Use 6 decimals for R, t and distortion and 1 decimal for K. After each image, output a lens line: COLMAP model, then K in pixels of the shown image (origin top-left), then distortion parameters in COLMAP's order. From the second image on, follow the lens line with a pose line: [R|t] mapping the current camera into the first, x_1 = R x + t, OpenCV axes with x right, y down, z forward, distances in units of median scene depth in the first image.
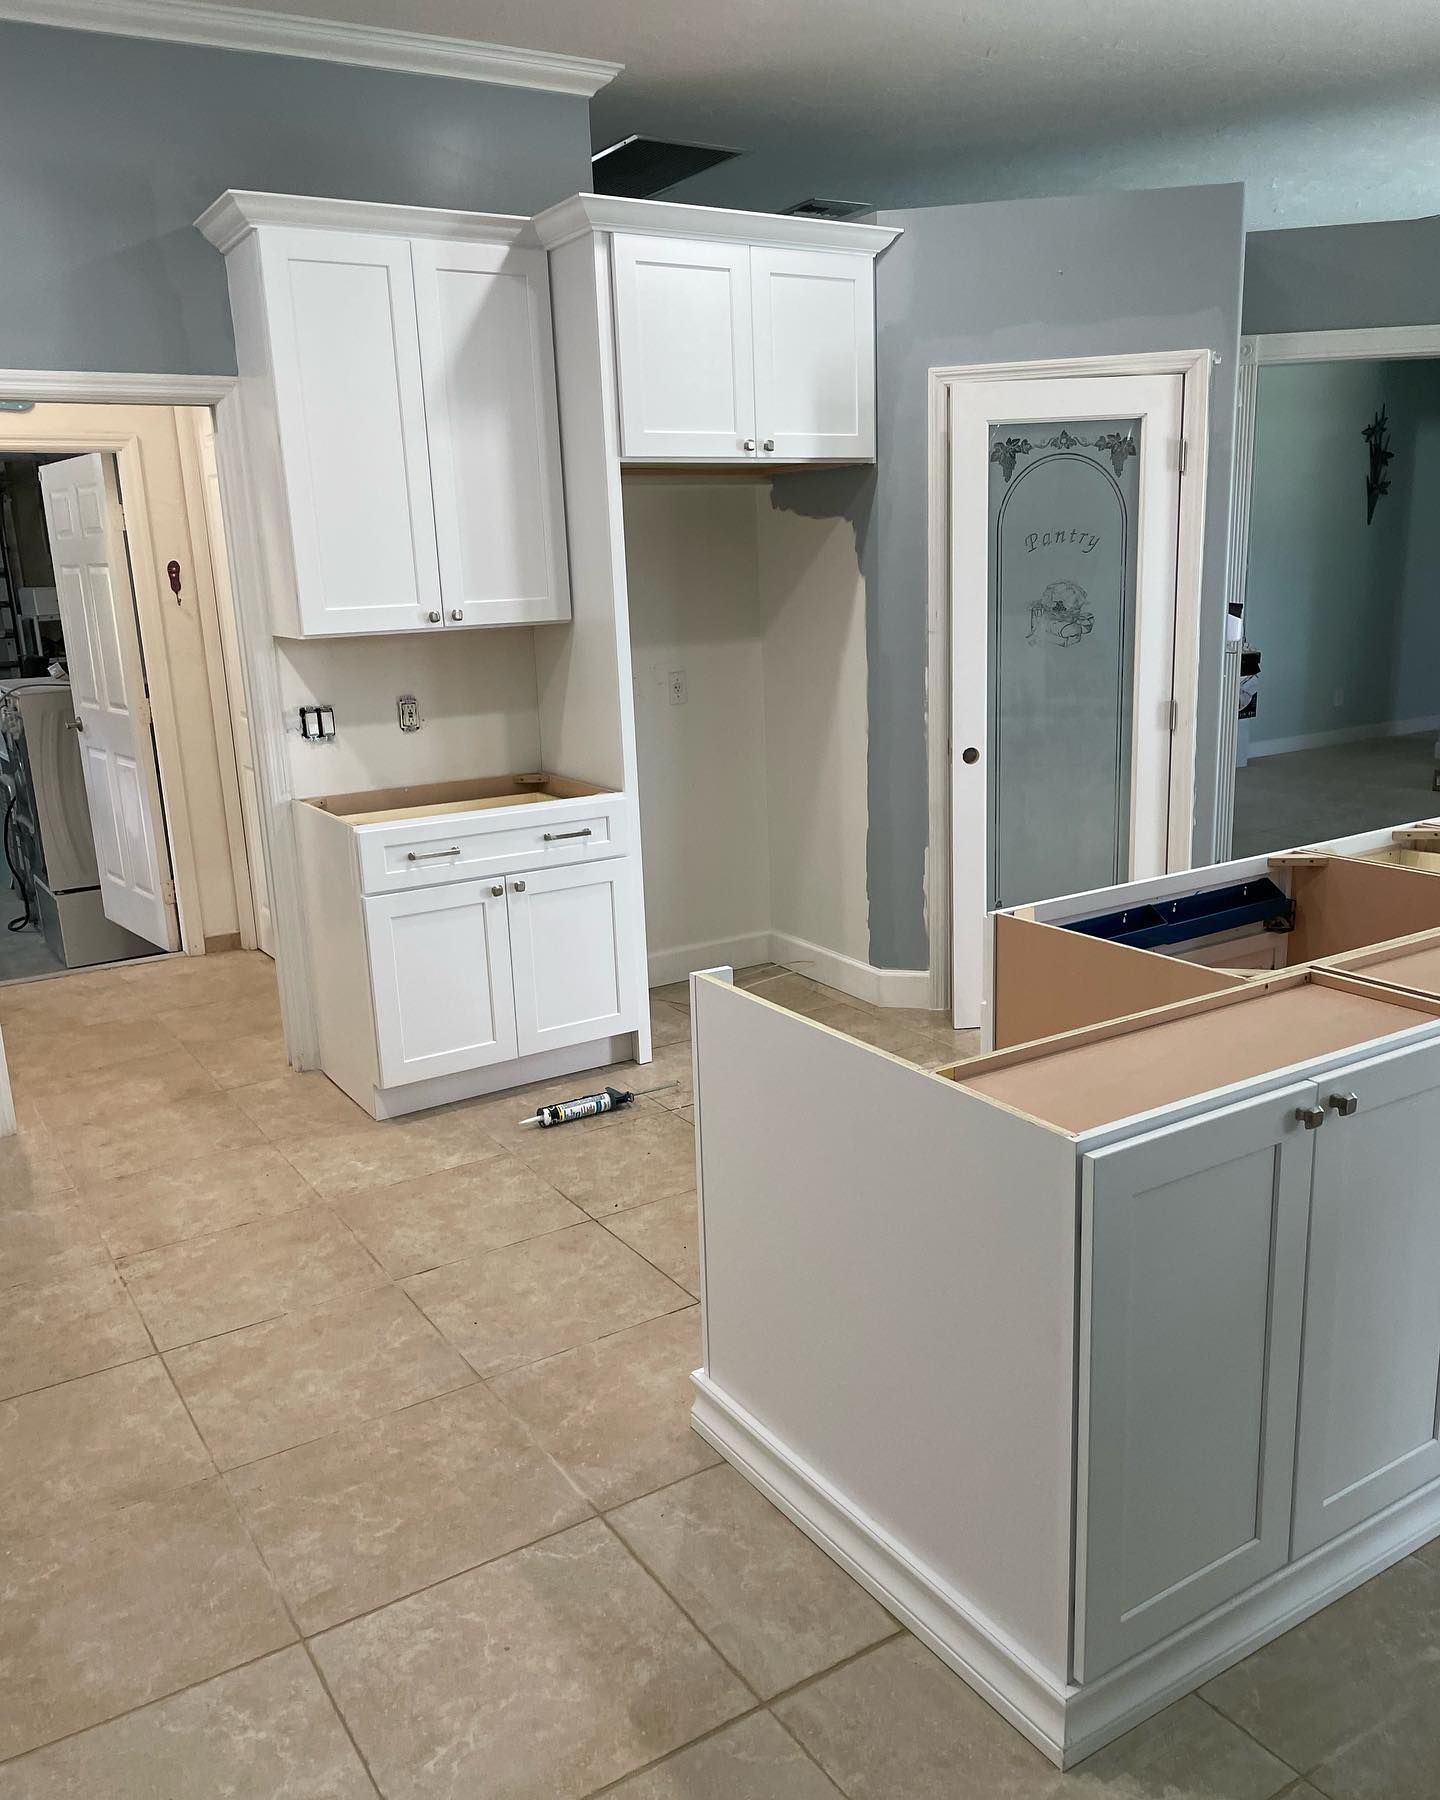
lens RADIAL K [[1459.8, 0, 720.0], [0, 1459.8, 900.0], [0, 0, 1]] dist [0.062499, -0.002328]
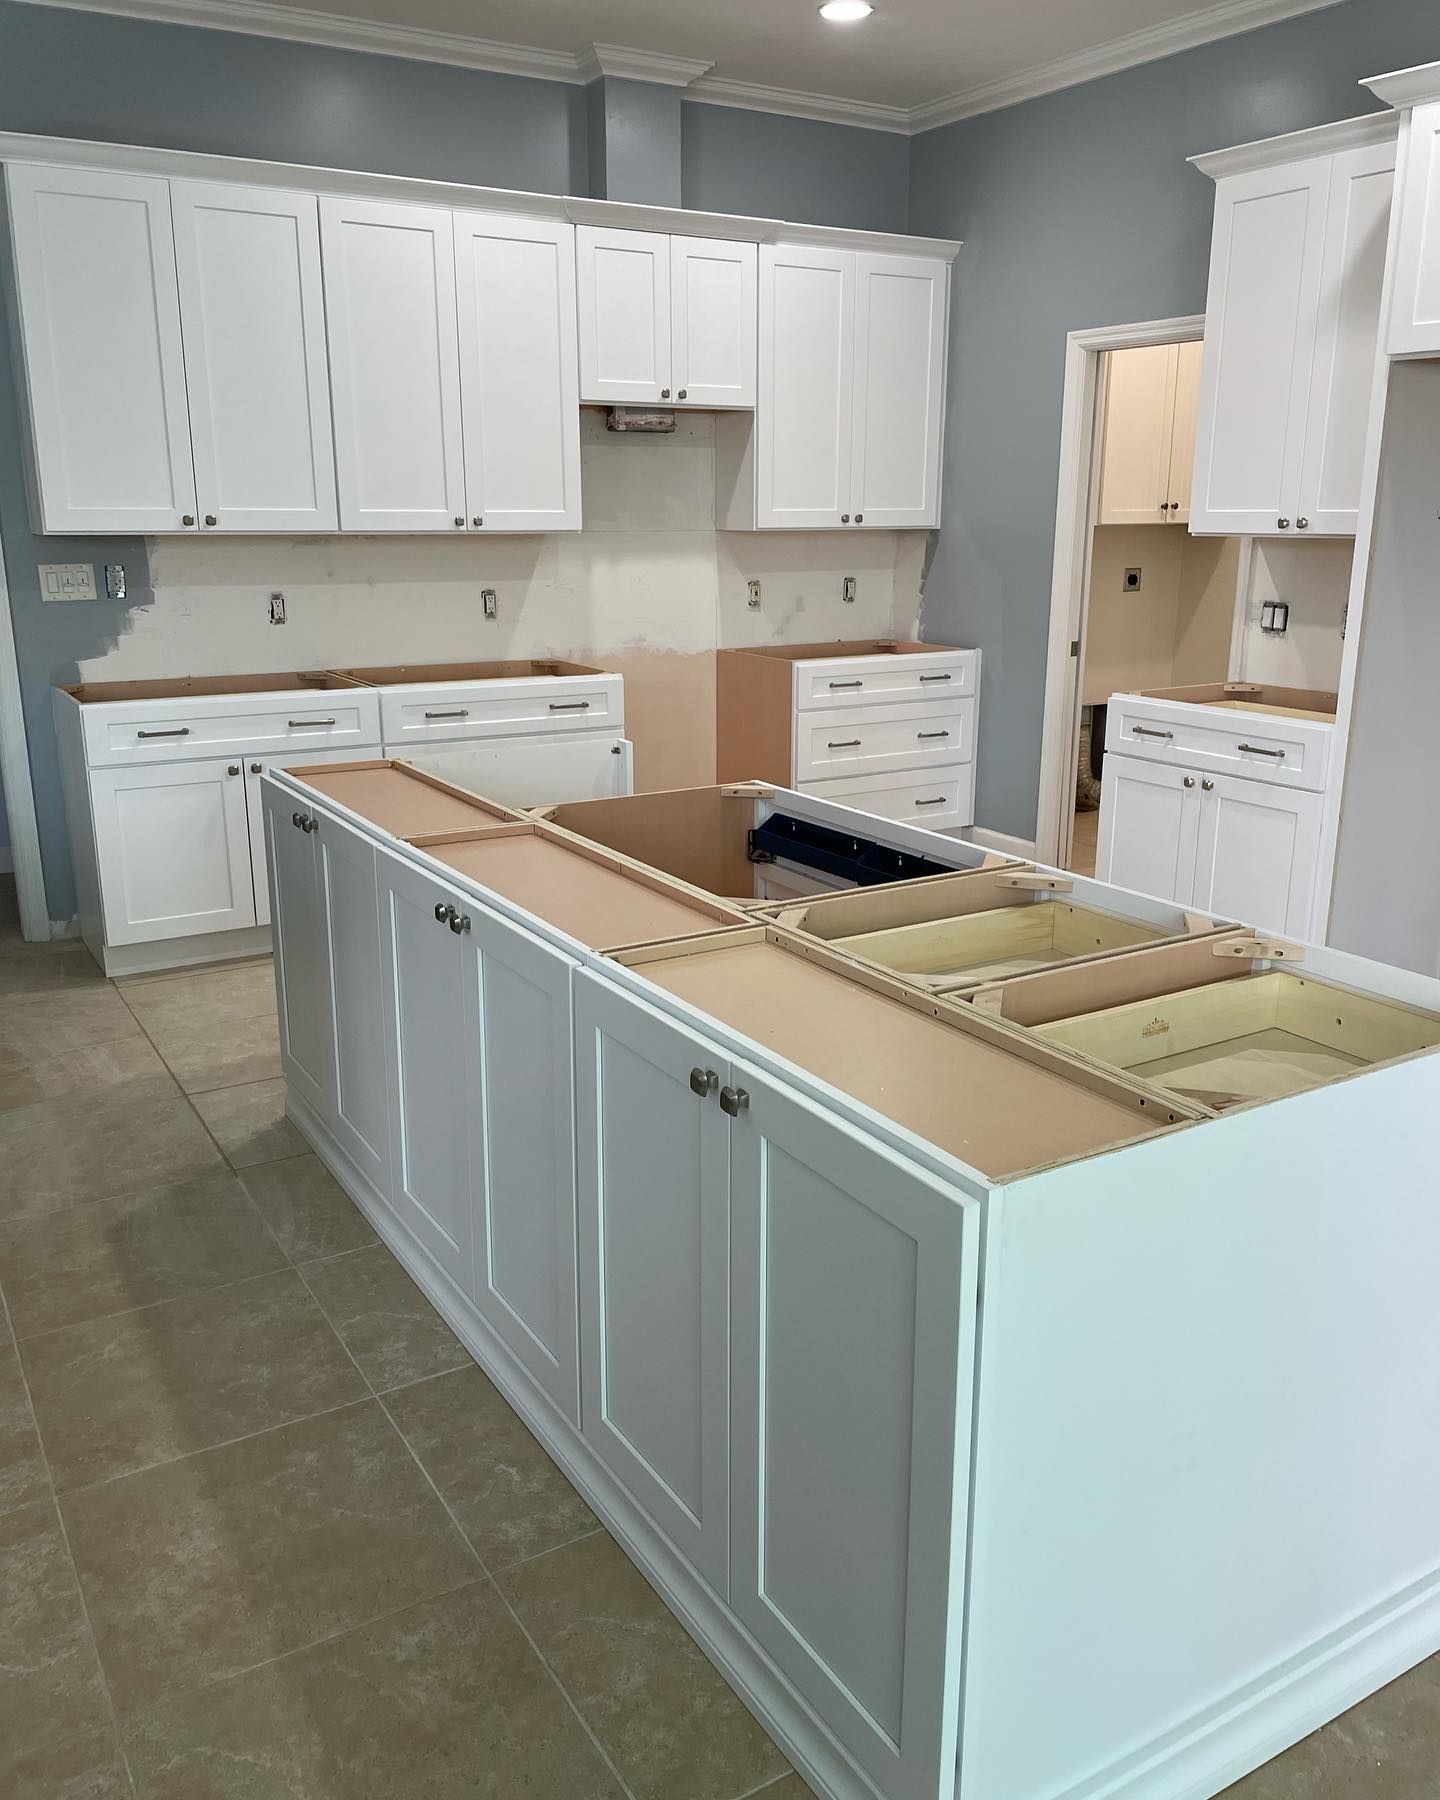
lens RADIAL K [[1459.8, 0, 720.0], [0, 1459.8, 900.0], [0, 0, 1]] dist [0.062499, -0.002328]
pose [[-0.013783, 0.305558, -0.952074, 0.896710], [-0.228613, 0.925980, 0.300493, -0.169044], [0.973420, 0.221799, 0.057092, 0.598892]]
